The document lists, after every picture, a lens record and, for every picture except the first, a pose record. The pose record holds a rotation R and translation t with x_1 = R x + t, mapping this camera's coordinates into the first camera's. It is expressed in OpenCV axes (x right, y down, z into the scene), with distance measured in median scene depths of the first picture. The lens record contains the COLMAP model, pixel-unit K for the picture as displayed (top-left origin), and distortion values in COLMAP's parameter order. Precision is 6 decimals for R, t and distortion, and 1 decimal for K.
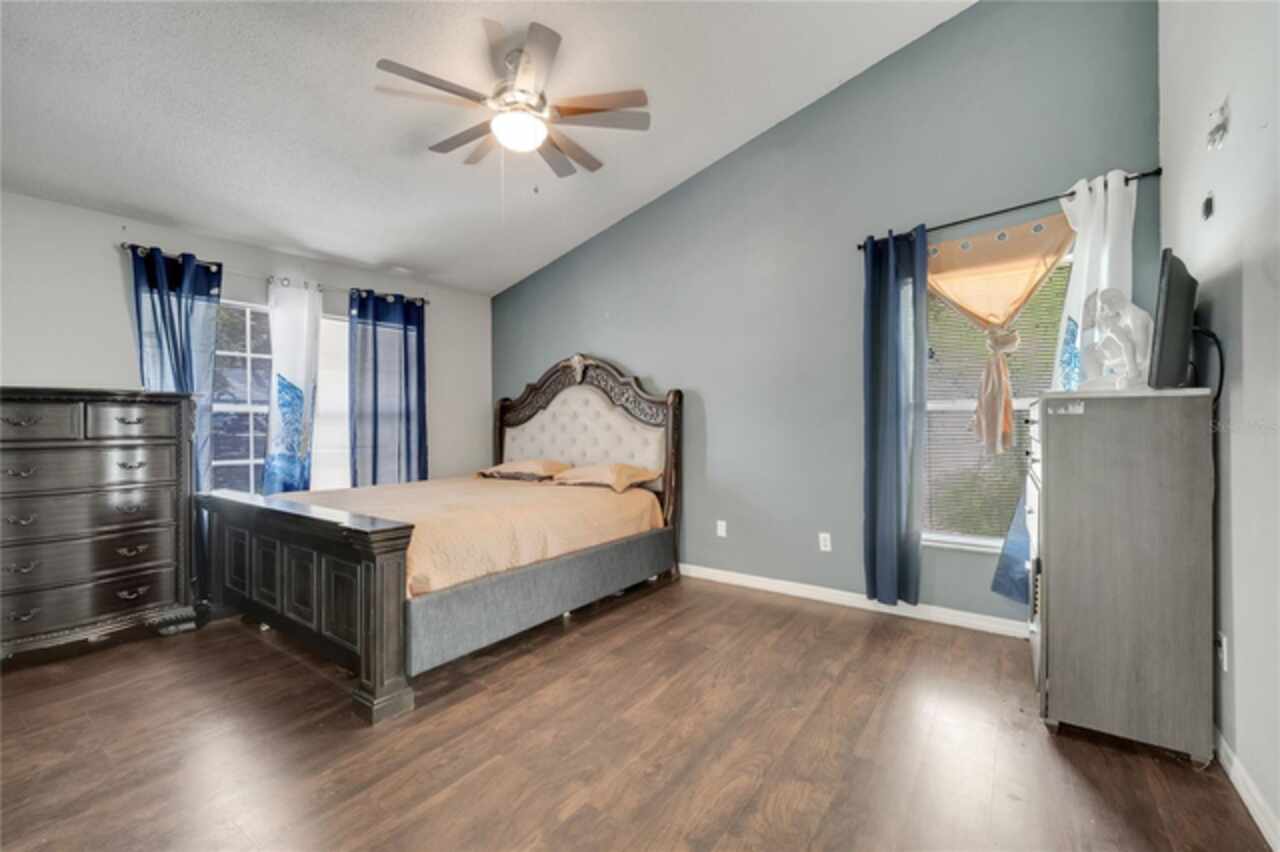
lens RADIAL K [[528.2, 0, 641.4], [0, 528.2, 420.2], [0, 0, 1]] dist [0.001503, -0.000042]
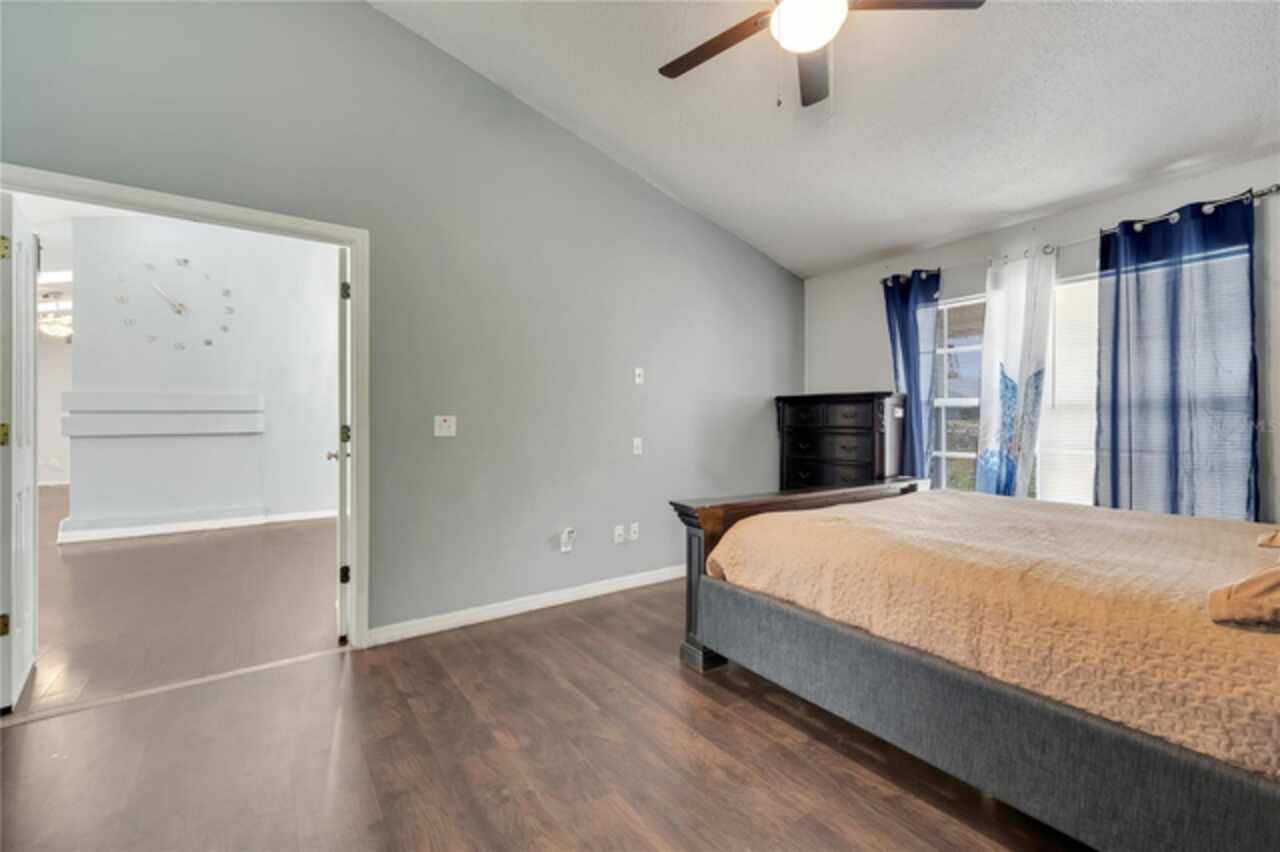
lens RADIAL K [[528.2, 0, 641.4], [0, 528.2, 420.2], [0, 0, 1]] dist [0.001503, -0.000042]
pose [[-0.317626, 0.004828, -0.948204, 0.482884], [0.003412, 0.999986, 0.003949, 0.007082], [0.948210, -0.001981, -0.317638, 0.905408]]
